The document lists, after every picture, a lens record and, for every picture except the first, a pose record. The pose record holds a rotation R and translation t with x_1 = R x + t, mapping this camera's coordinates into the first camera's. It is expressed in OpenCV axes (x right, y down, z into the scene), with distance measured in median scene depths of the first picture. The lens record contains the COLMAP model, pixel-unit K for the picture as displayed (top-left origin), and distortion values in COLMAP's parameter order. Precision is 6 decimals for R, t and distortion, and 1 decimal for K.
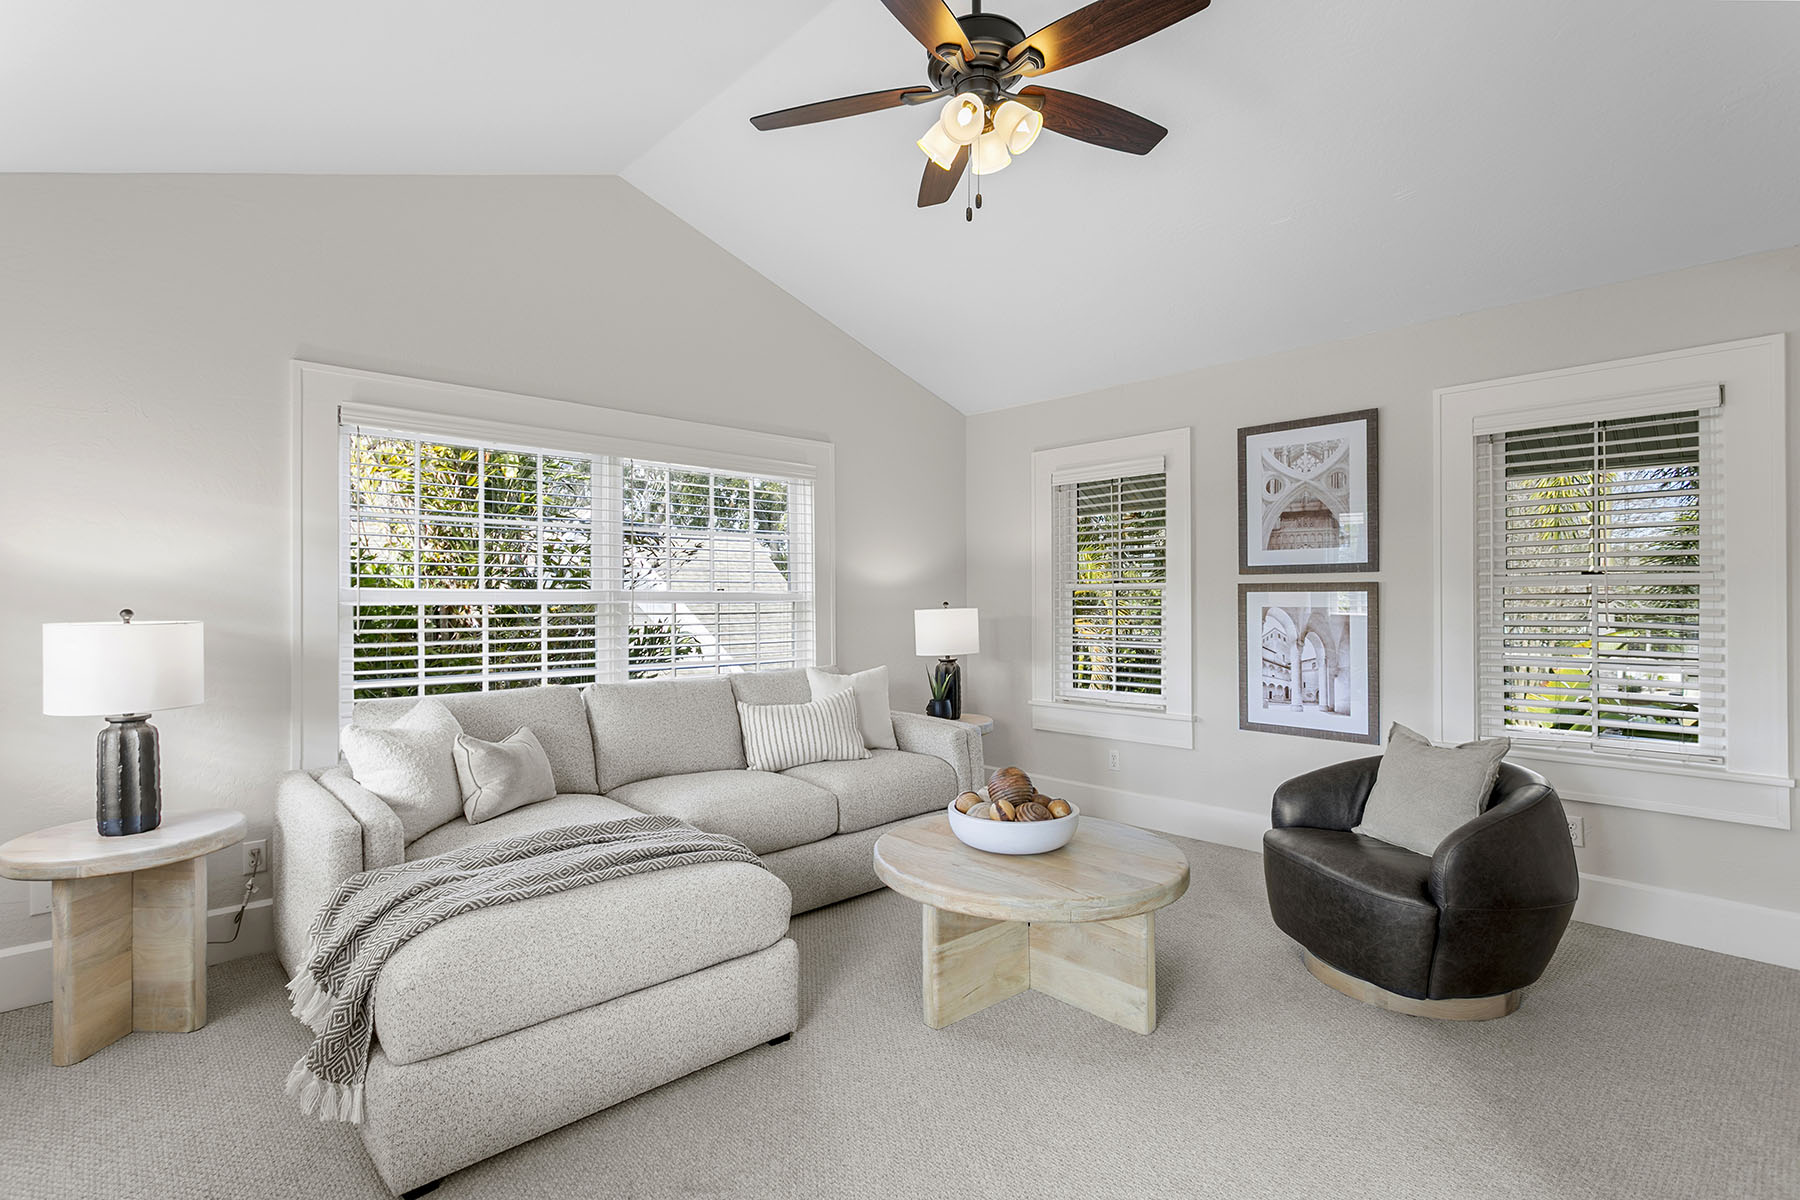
lens RADIAL K [[864.9, 0, 891.1], [0, 864.9, 600.2], [0, 0, 1]] dist [-0.001787, 0.000397]
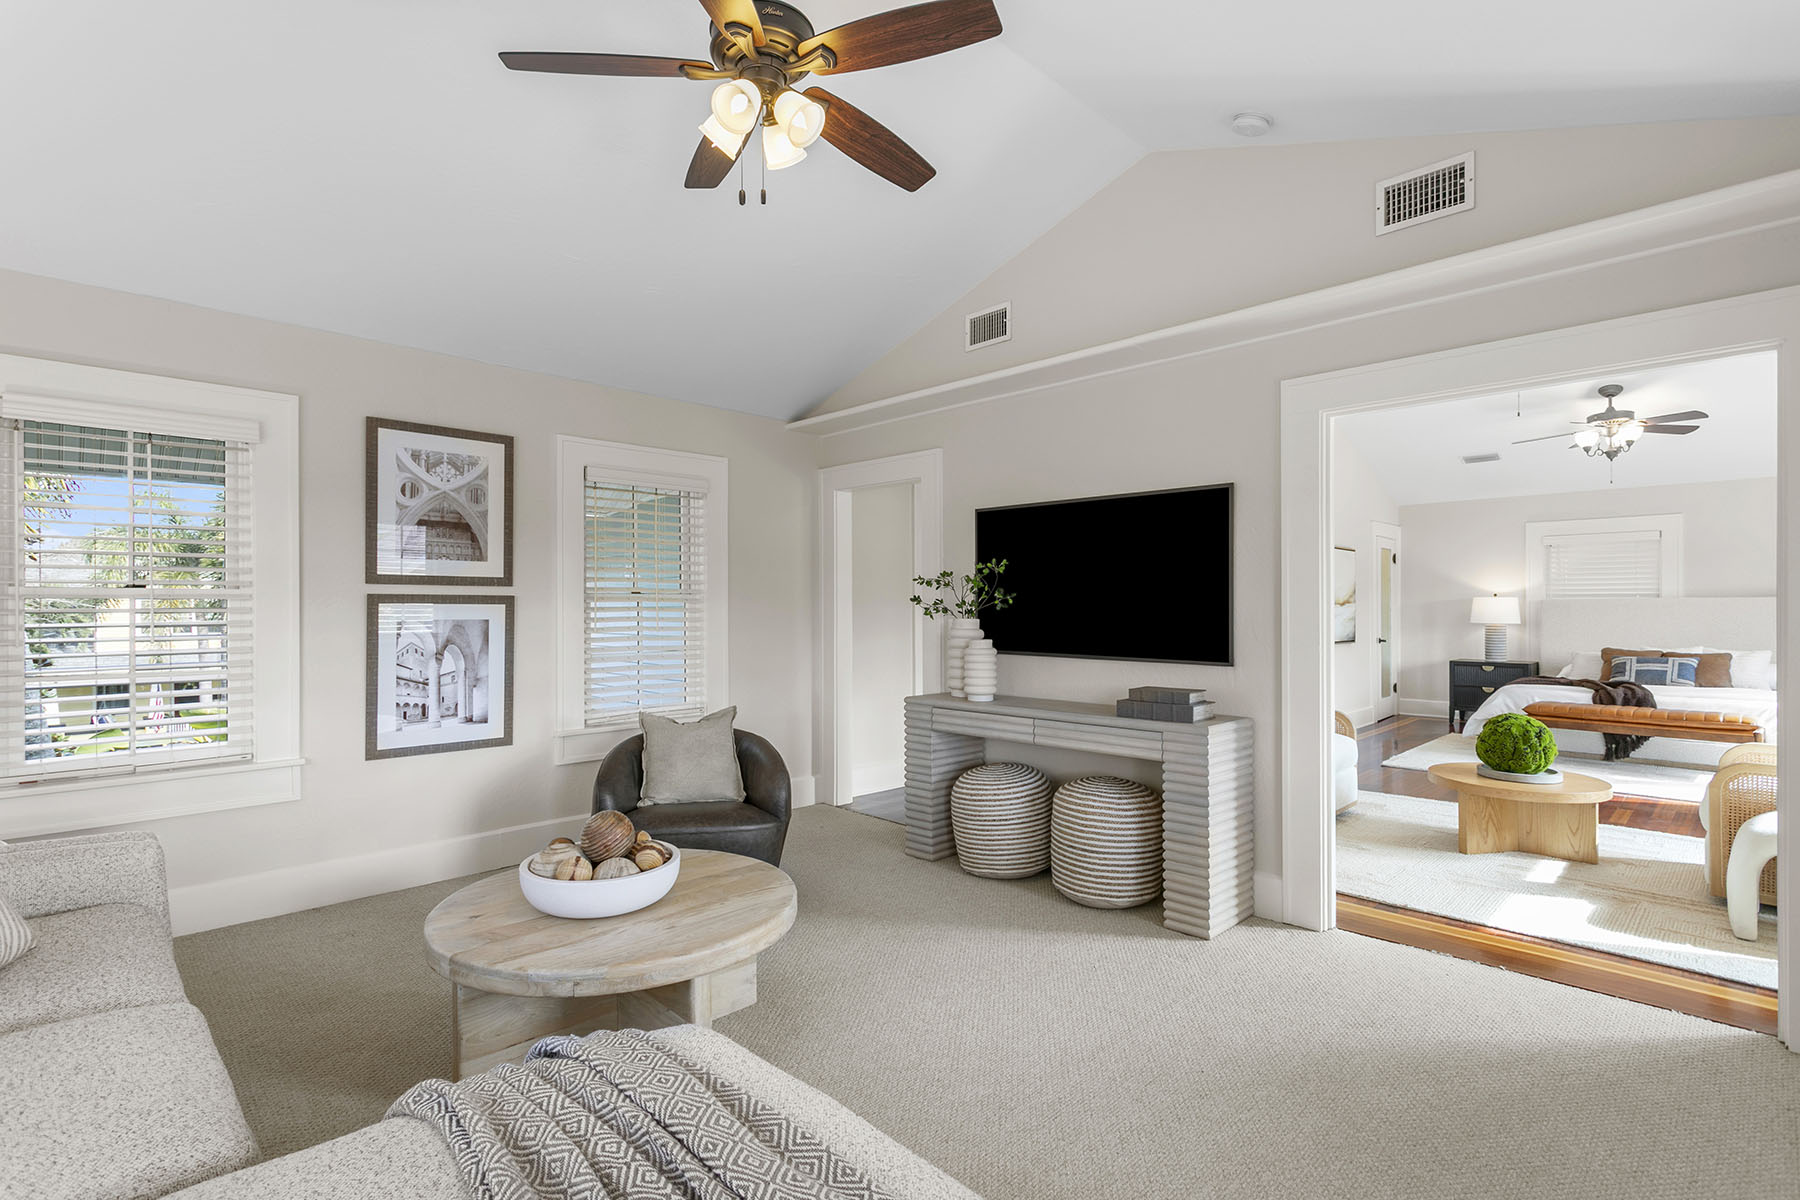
lens RADIAL K [[864.9, 0, 854.7], [0, 864.9, 610.9], [0, 0, 1]] dist [-0.001787, 0.000397]
pose [[-0.010056, -0.000874, 0.999949, -0.502316], [0.004034, 0.999991, 0.000915, -0.000908], [-0.999941, 0.004043, -0.010052, 0.543983]]
